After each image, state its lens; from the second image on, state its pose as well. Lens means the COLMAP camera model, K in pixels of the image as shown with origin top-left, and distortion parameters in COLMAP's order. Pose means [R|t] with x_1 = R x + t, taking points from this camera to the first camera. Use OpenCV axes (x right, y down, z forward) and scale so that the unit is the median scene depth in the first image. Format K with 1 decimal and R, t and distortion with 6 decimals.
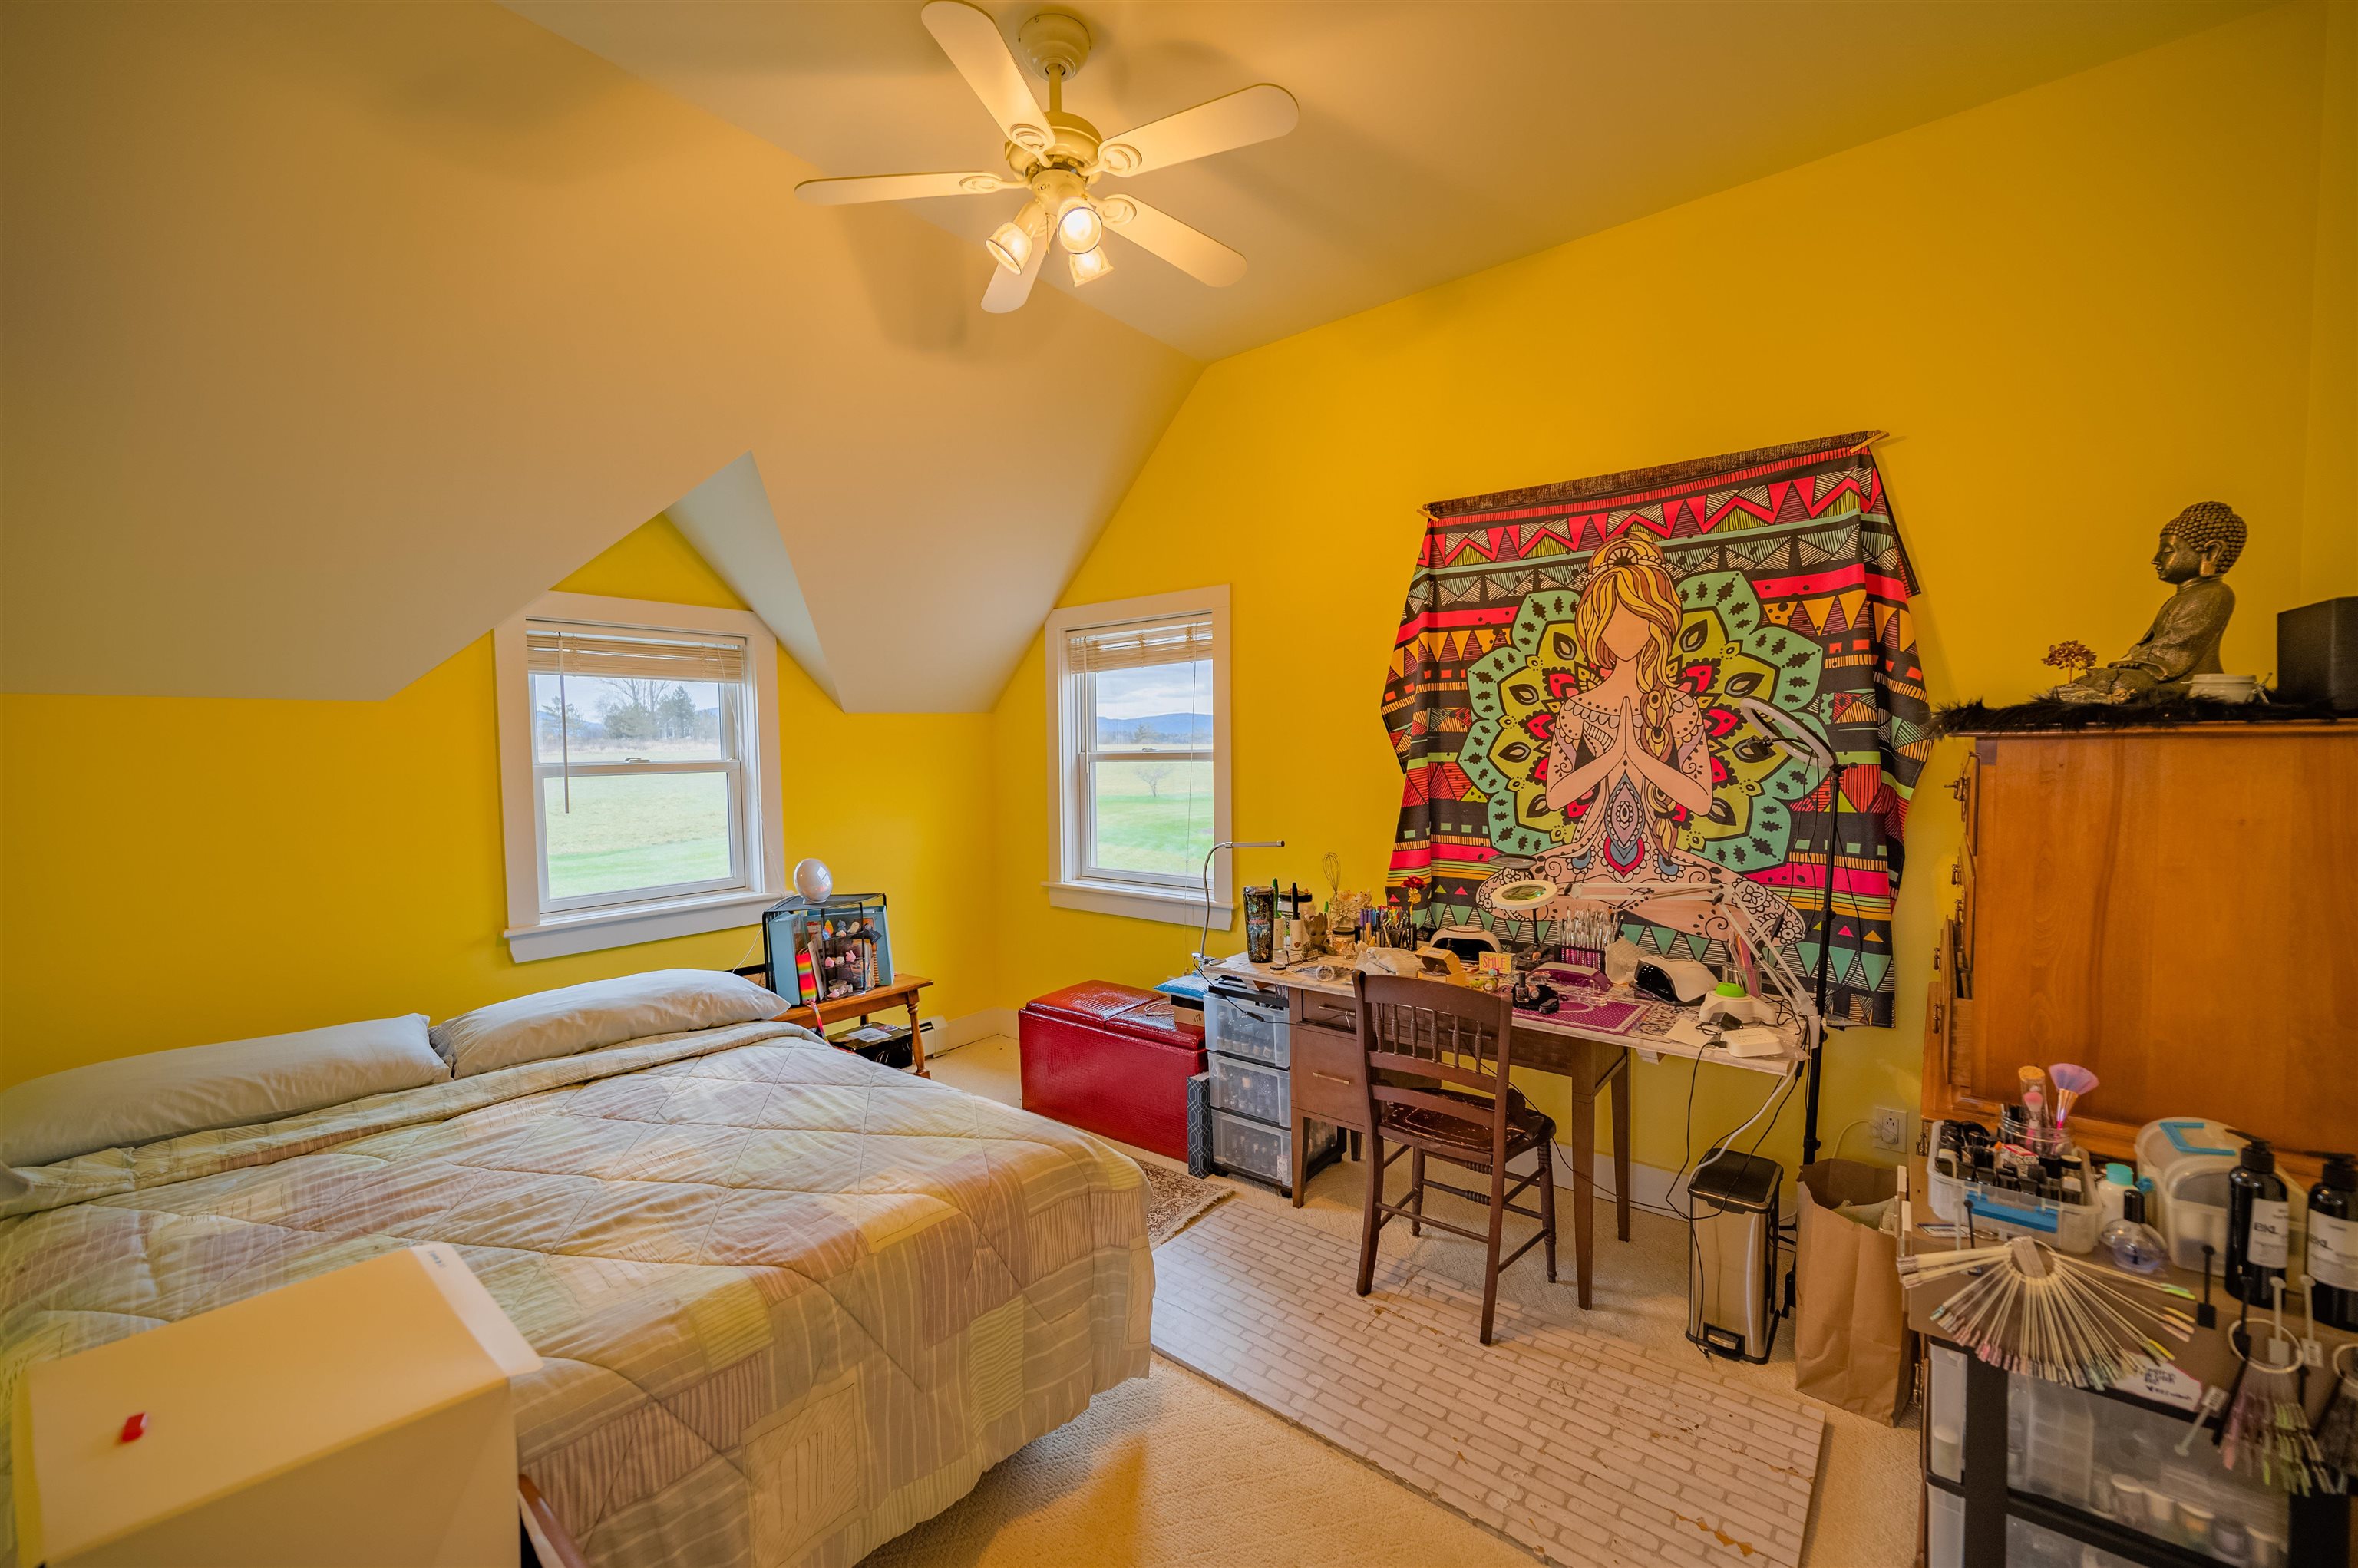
lens RADIAL K [[965.8, 0, 1162.4], [0, 965.8, 792.4], [0, 0, 1]] dist [-0.002583, -0.000035]
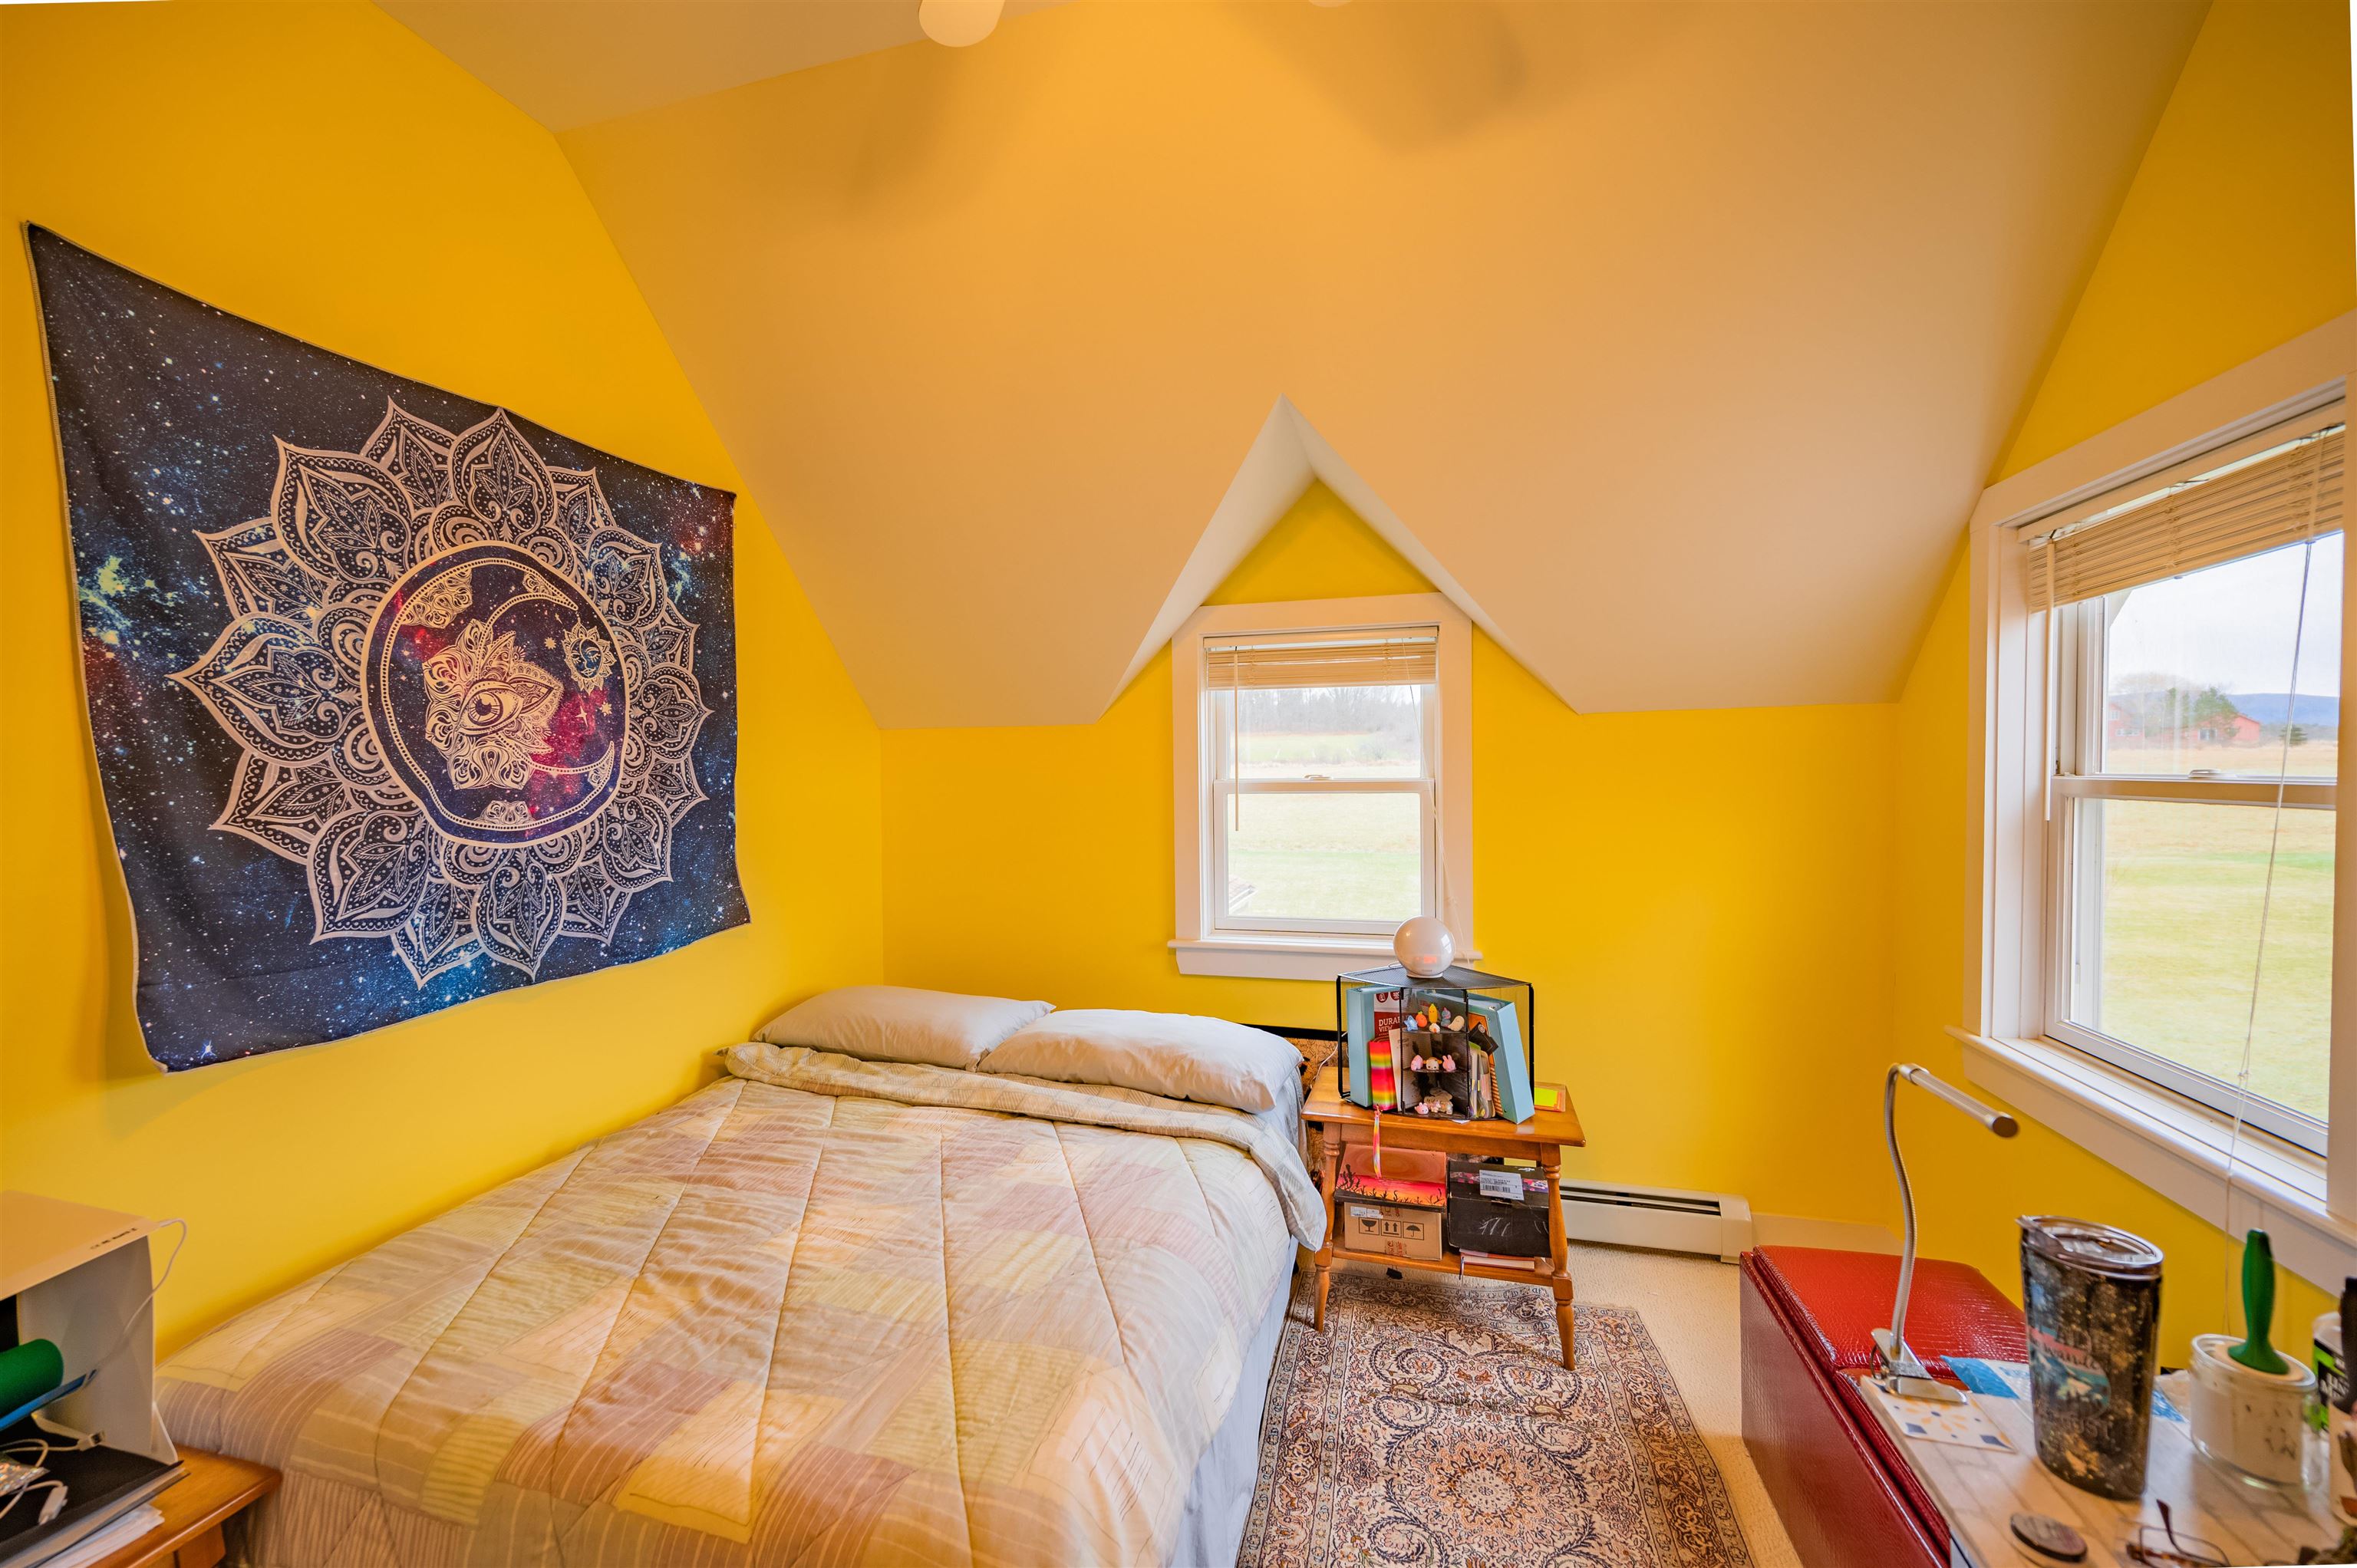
lens RADIAL K [[965.4, 0, 1168.8], [0, 965.4, 775.0], [0, 0, 1]] dist [-0.002583, -0.000035]
pose [[0.407312, 0.017072, -0.913130, 0.303937], [-0.048013, 0.998843, -0.002743, -0.035440], [0.912026, 0.044960, 0.407660, 0.693377]]
